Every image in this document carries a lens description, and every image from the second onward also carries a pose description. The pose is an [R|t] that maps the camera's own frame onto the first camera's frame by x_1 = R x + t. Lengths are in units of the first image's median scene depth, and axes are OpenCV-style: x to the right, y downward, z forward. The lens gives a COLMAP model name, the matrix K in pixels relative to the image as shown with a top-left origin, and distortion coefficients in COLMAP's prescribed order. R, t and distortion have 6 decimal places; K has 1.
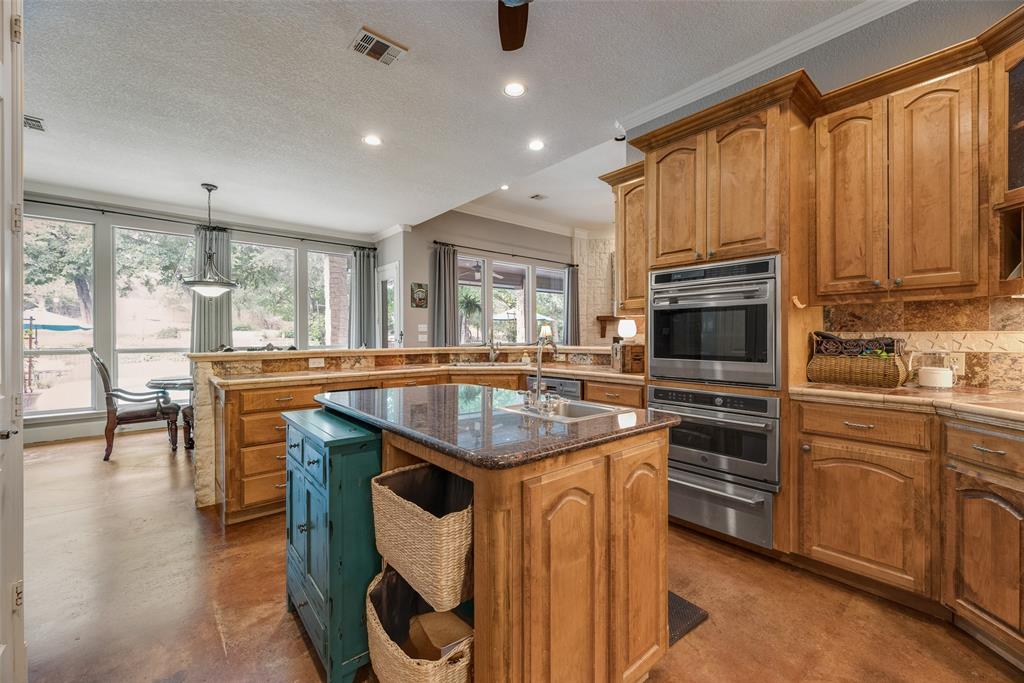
lens RADIAL K [[412.2, 0, 512.7], [0, 412.2, 338.0], [0, 0, 1]] dist [-0.001542, 0.001651]
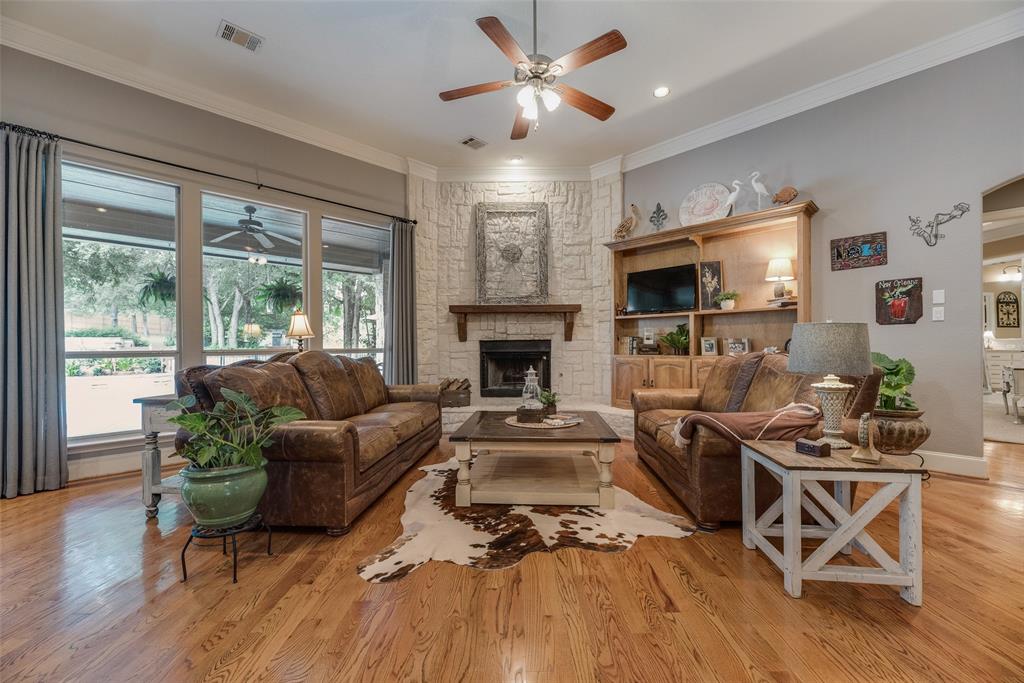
lens RADIAL K [[412.2, 0, 512.4], [0, 412.2, 346.7], [0, 0, 1]] dist [-0.001542, 0.001651]
pose [[0.997531, -0.000638, 0.070228, 0.256467], [0.000903, 0.999993, -0.003739, 0.010019], [-0.070225, 0.003793, 0.997524, 0.385790]]
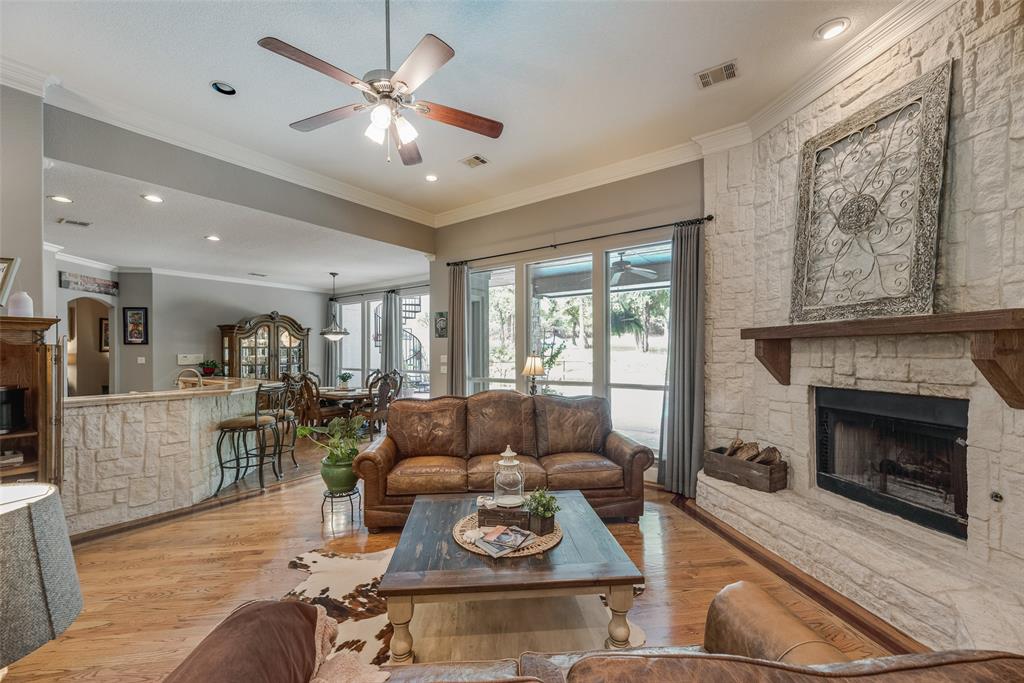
lens RADIAL K [[412.2, 0, 511.0], [0, 412.2, 355.2], [0, 0, 1]] dist [-0.001542, 0.001651]
pose [[0.222518, 0.014422, -0.974822, 0.543677], [0.000293, 0.999890, 0.014860, -0.033873], [0.974928, -0.003592, 0.222490, 0.689233]]
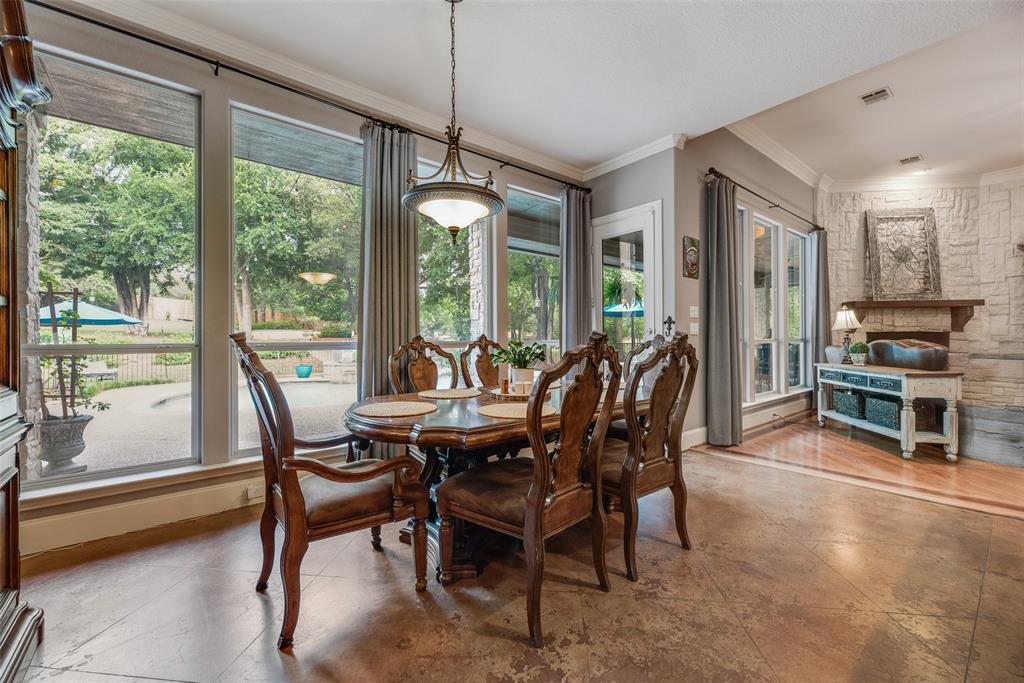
lens RADIAL K [[412.2, 0, 512.7], [0, 412.2, 338.4], [0, 0, 1]] dist [-0.001542, 0.001651]
pose [[0.999298, 0.001270, -0.037436, -0.339188], [-0.001427, 0.999990, -0.004166, 0.013120], [0.037430, 0.004217, 0.999290, 0.283317]]
